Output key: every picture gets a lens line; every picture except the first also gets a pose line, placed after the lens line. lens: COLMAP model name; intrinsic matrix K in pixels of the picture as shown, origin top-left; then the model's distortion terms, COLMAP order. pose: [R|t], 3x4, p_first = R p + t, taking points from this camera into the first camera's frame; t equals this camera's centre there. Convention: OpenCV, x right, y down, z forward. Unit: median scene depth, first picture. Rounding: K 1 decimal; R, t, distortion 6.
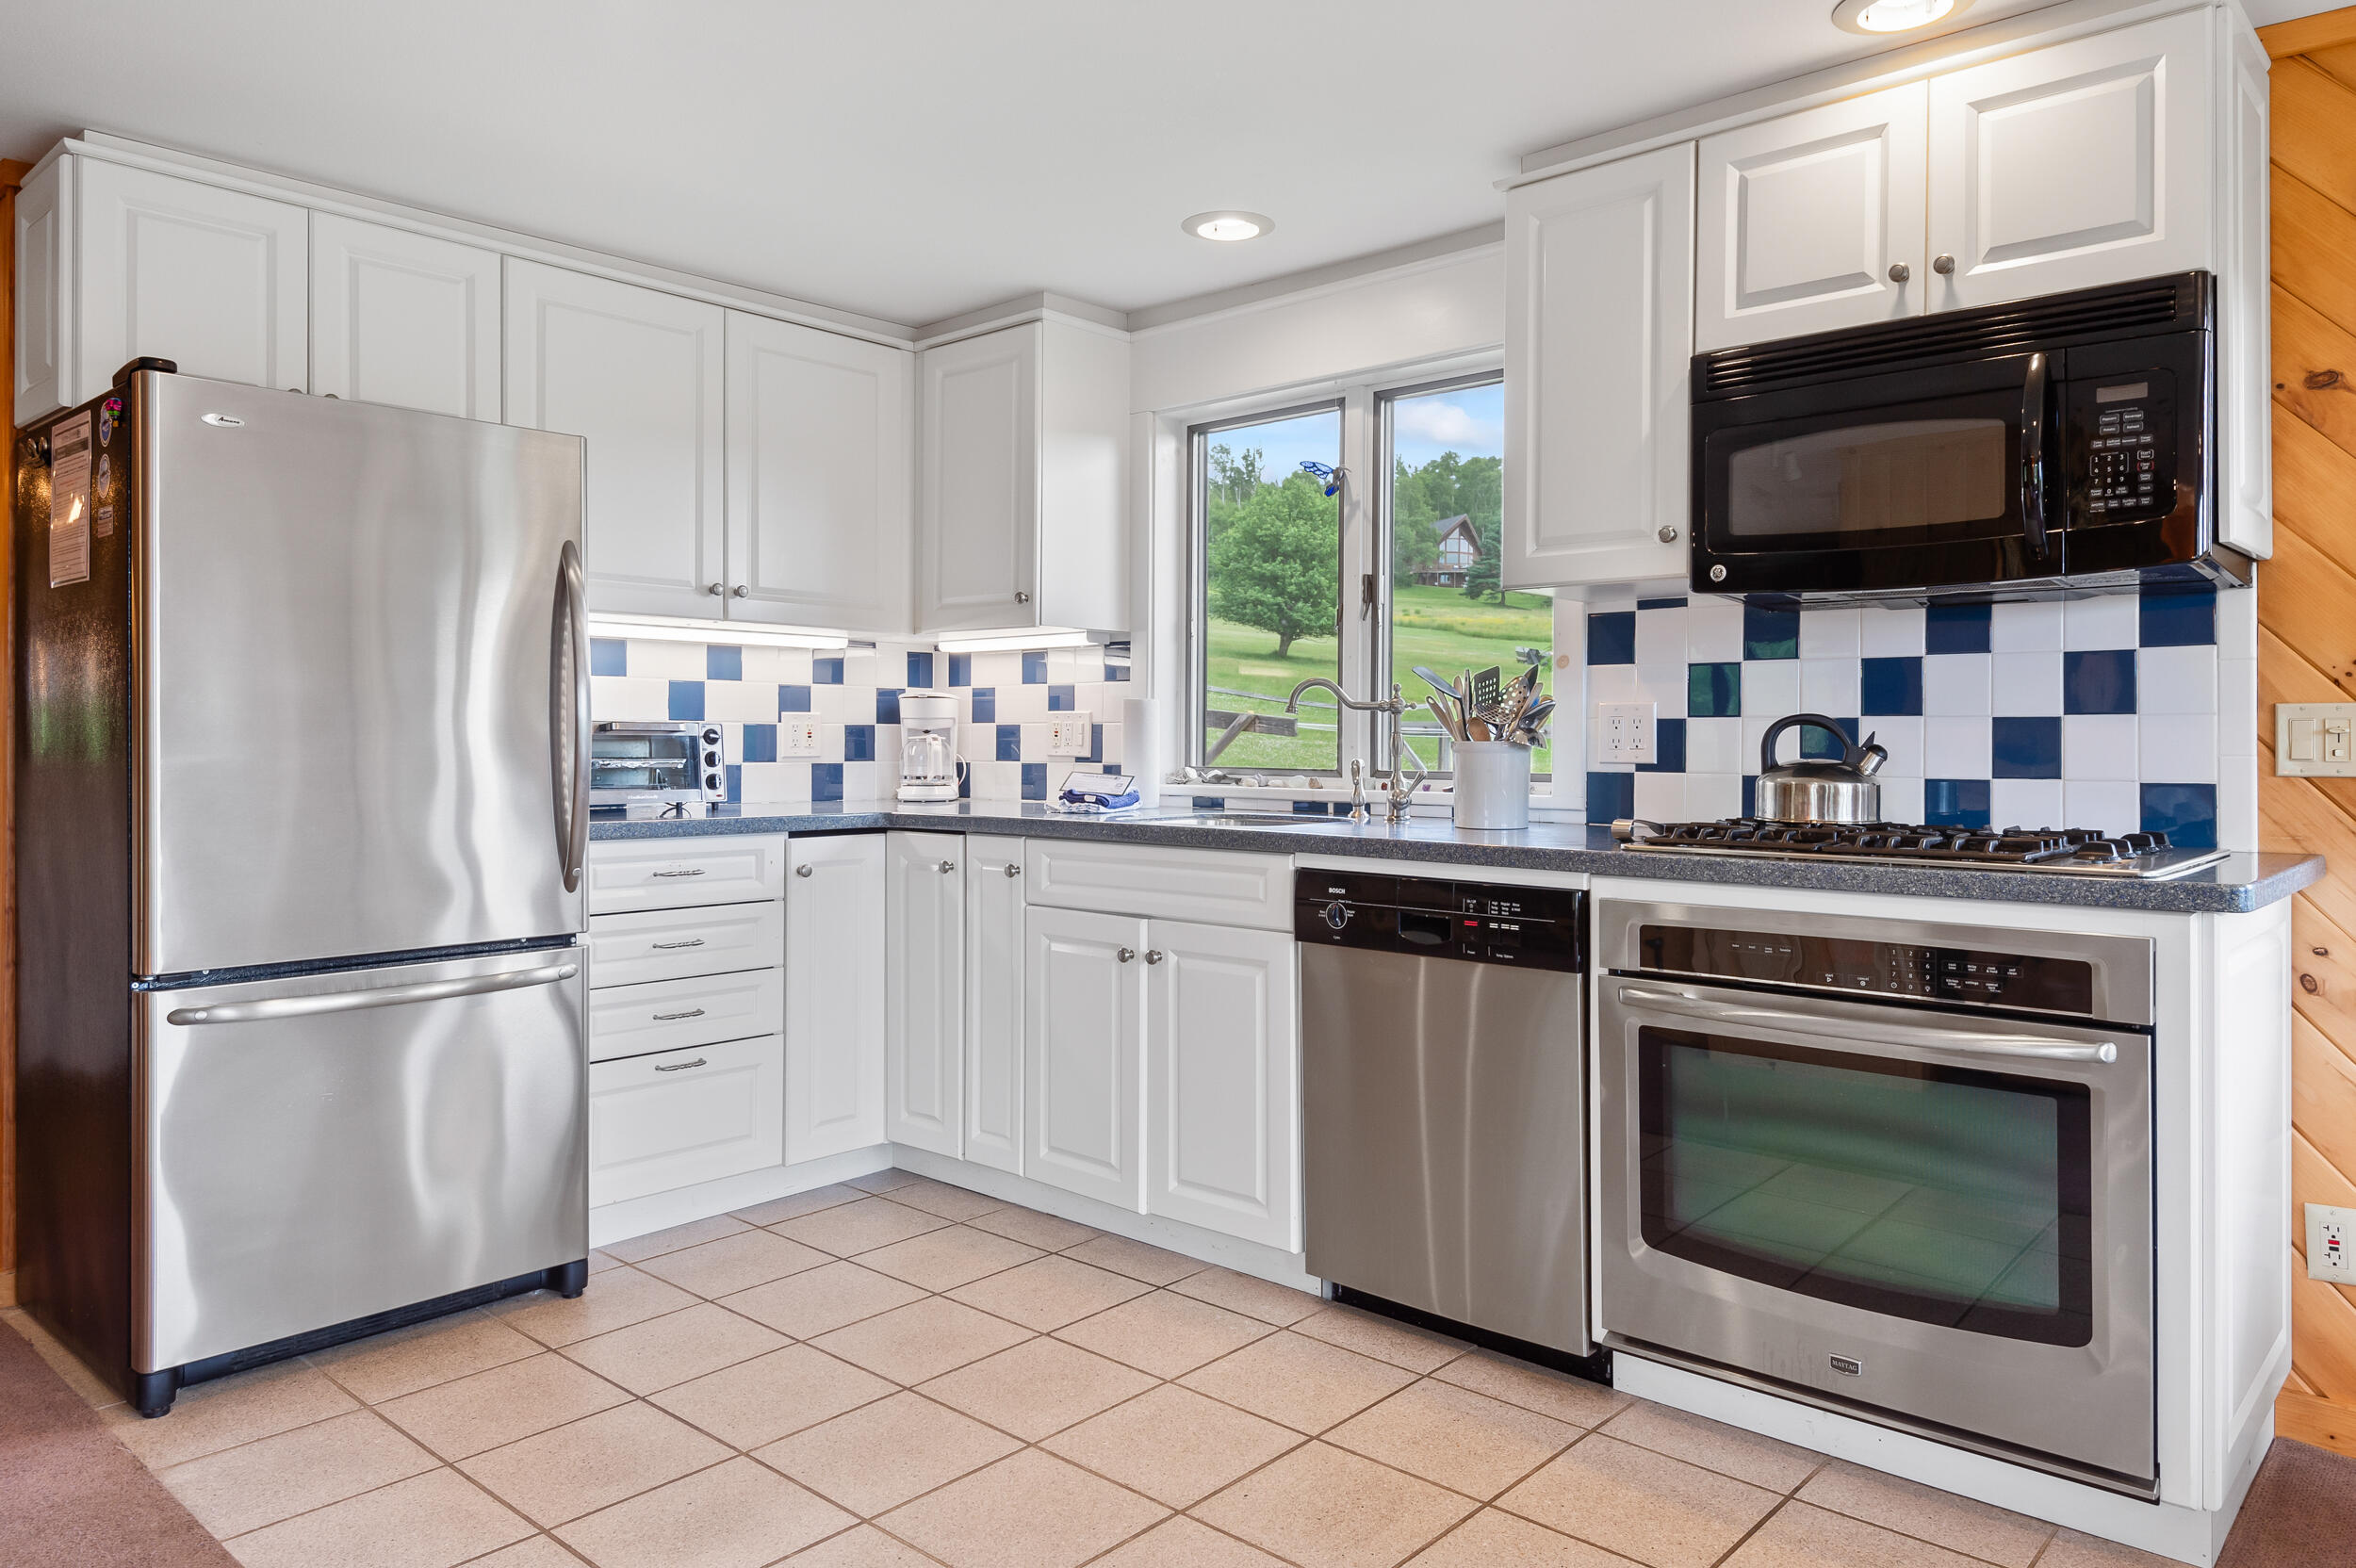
lens RADIAL K [[1638.1, 0, 1183.0], [0, 1638.1, 737.4], [0, 0, 1]] dist [-0.003423, -0.001974]
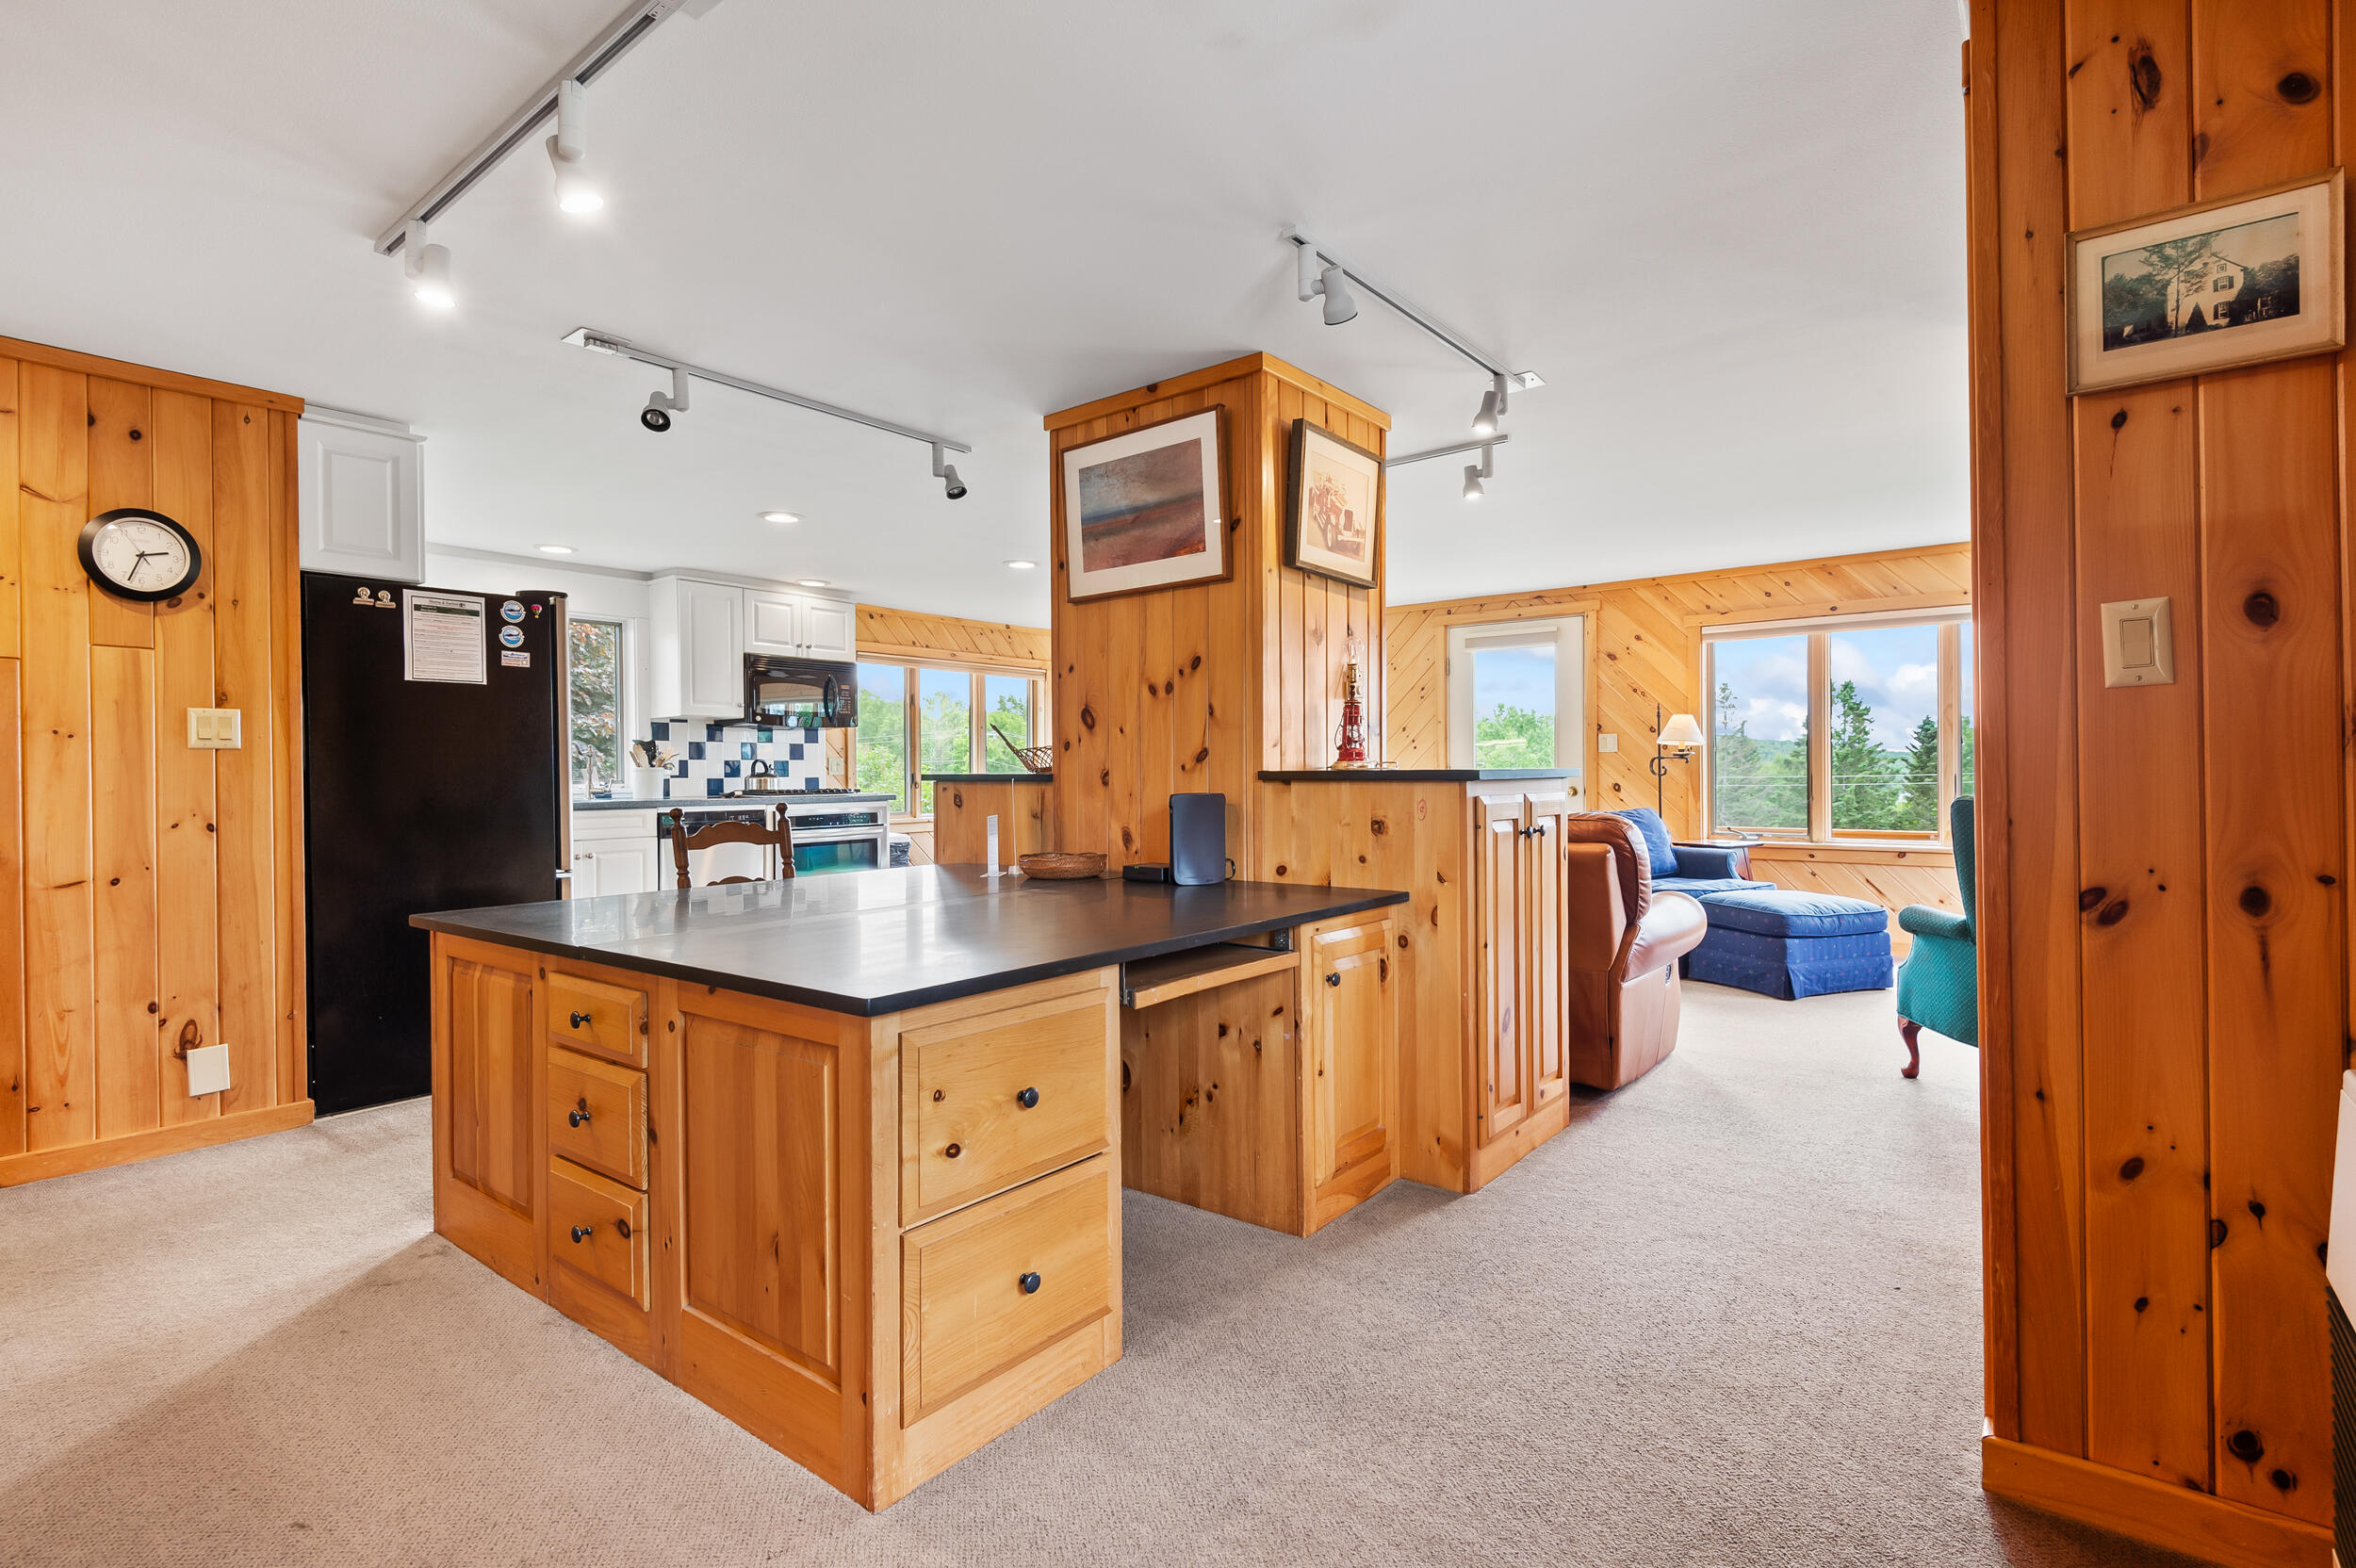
lens RADIAL K [[1063.8, 0, 1219.2], [0, 1063.8, 776.3], [0, 0, 1]] dist [0.000961, 0.000028]
pose [[-0.085880, -0.008058, 0.996273, -1.828388], [0.004015, 0.999956, 0.008434, 0.006074], [-0.996297, 0.004725, -0.085844, 0.198996]]
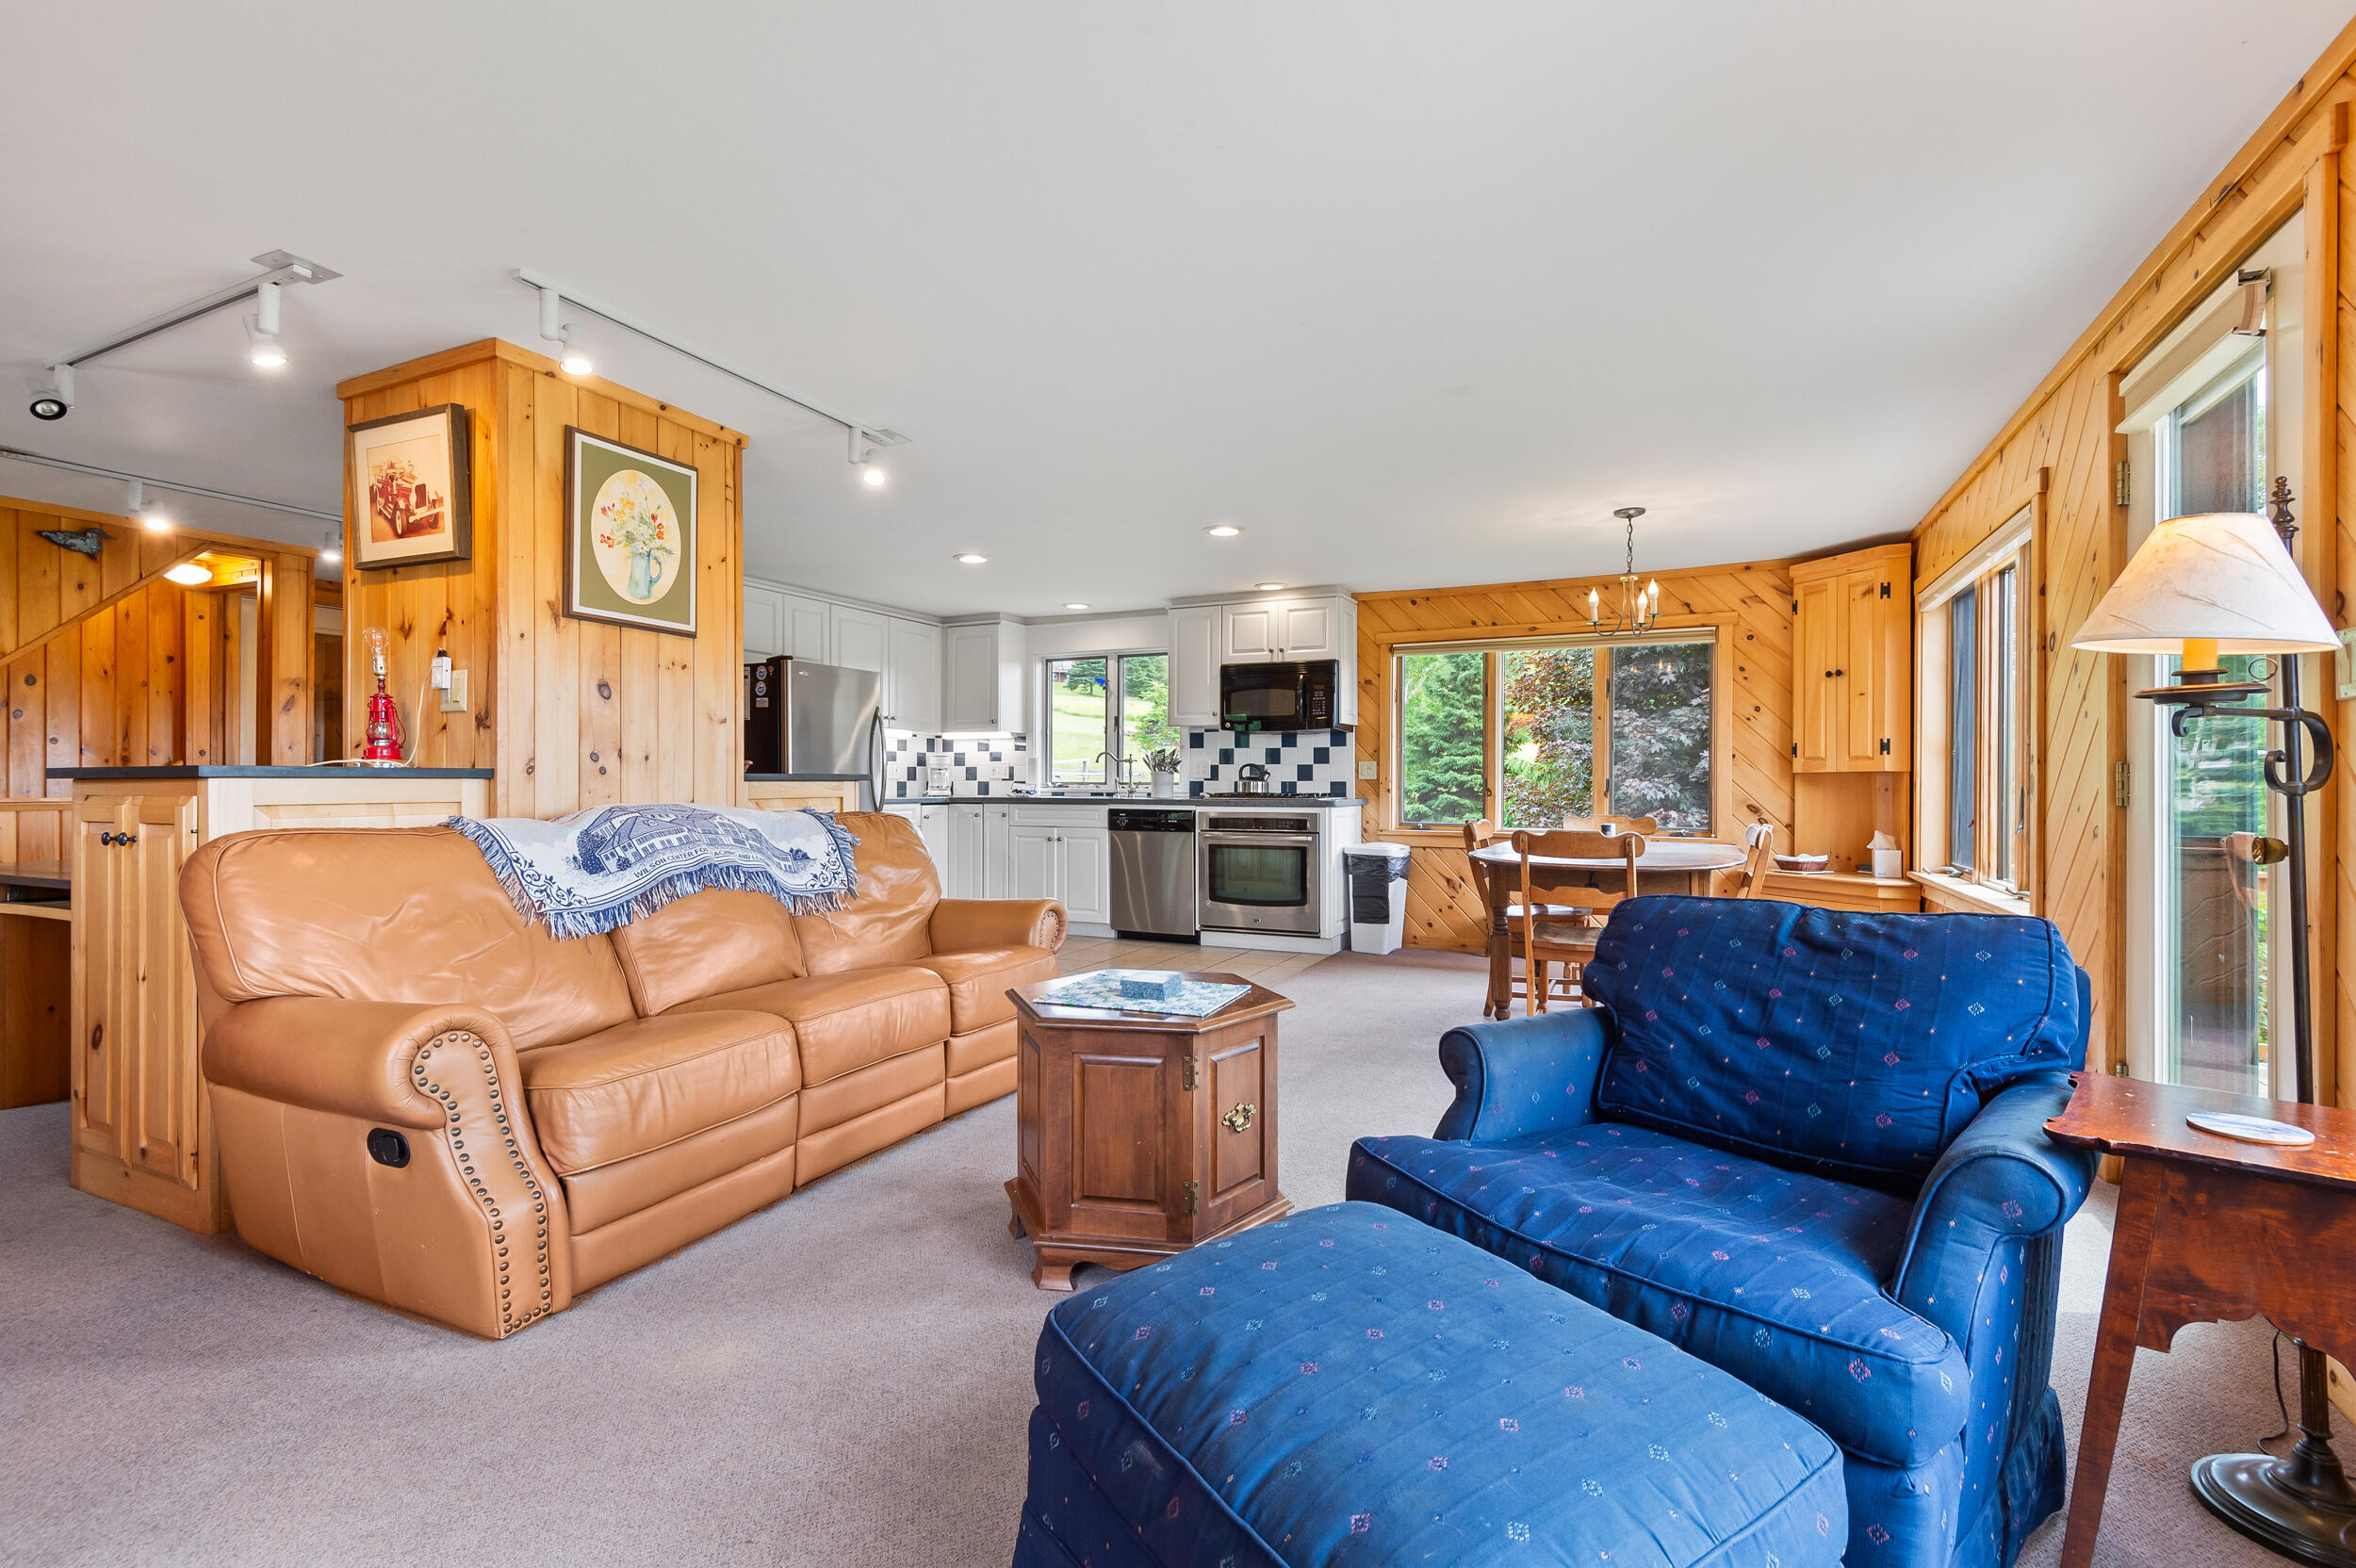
lens RADIAL K [[1063.8, 0, 1219.2], [0, 1063.8, 776.3], [0, 0, 1]] dist [0.000961, 0.000028]
pose [[0.951292, 0.000002, 0.308290, -0.392677], [0.000813, 0.999997, -0.002514, 0.018663], [-0.308289, 0.002642, 0.951289, -1.161561]]
